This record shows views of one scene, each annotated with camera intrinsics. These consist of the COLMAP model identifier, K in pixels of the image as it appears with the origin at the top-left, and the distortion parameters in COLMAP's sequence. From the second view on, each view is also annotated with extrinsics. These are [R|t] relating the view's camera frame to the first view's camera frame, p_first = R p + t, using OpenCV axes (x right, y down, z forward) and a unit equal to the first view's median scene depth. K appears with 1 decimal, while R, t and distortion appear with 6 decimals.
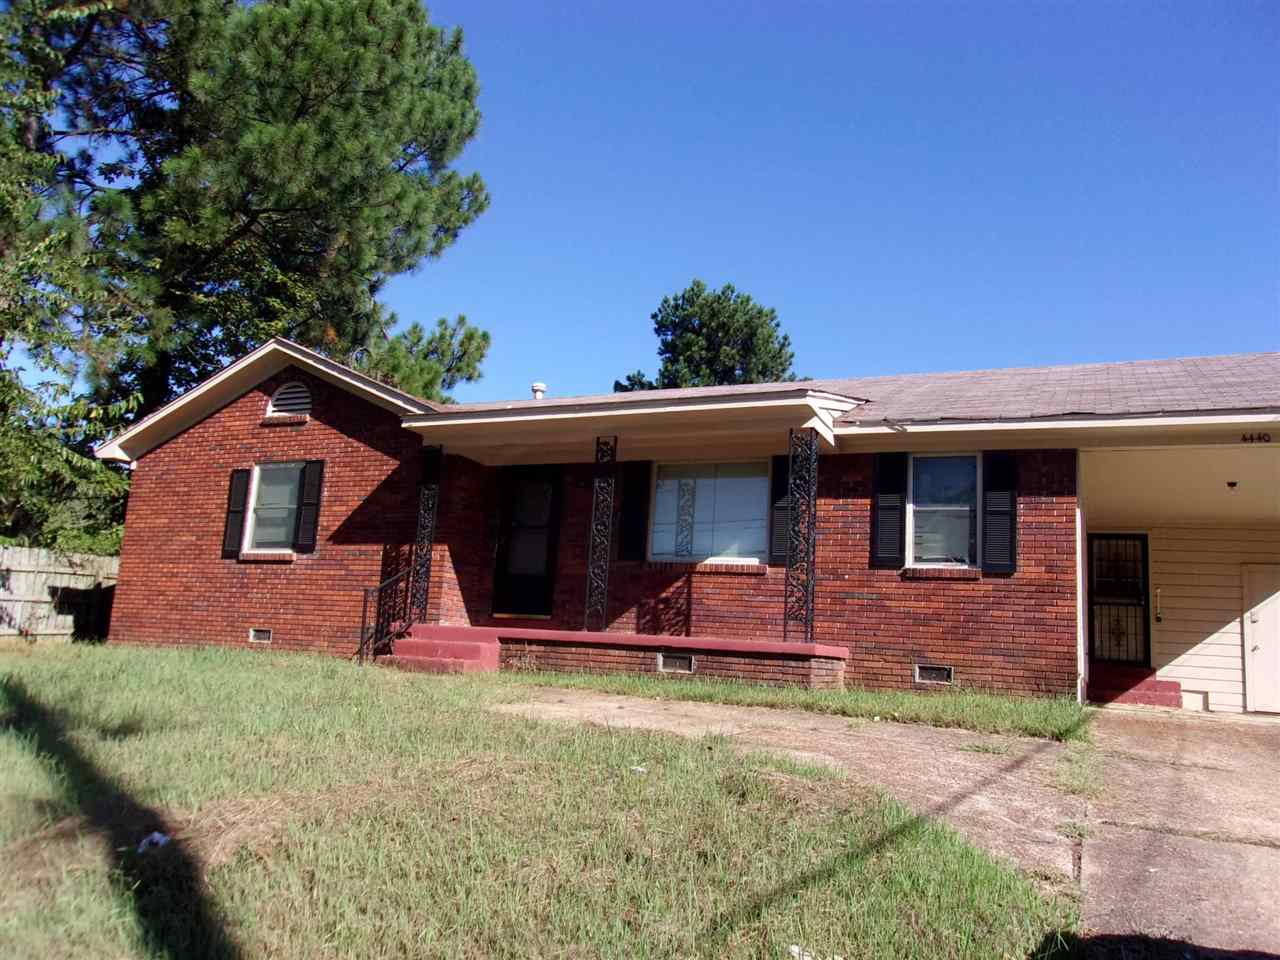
lens RADIAL K [[982.4, 0, 632.2], [0, 982.4, 551.8], [0, 0, 1]] dist [-0.022123, 0.006238]
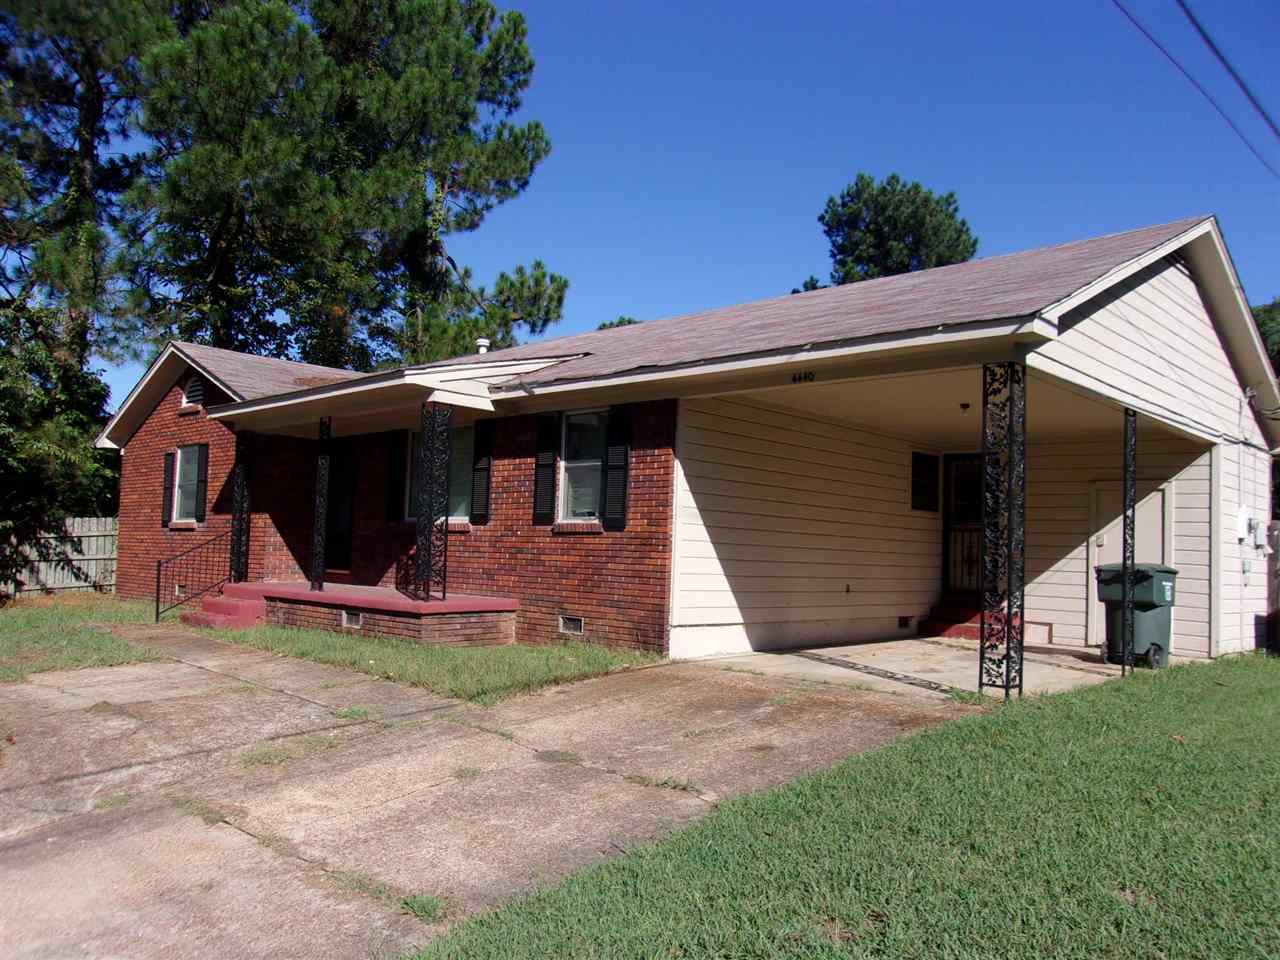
lens RADIAL K [[982.4, 0, 636.9], [0, 982.4, 530.5], [0, 0, 1]] dist [-0.022123, 0.006238]
pose [[0.952992, -0.045132, -0.299616, 0.523067], [0.066783, 0.995813, 0.062416, -0.027514], [0.295545, -0.079491, 0.952016, 0.021724]]
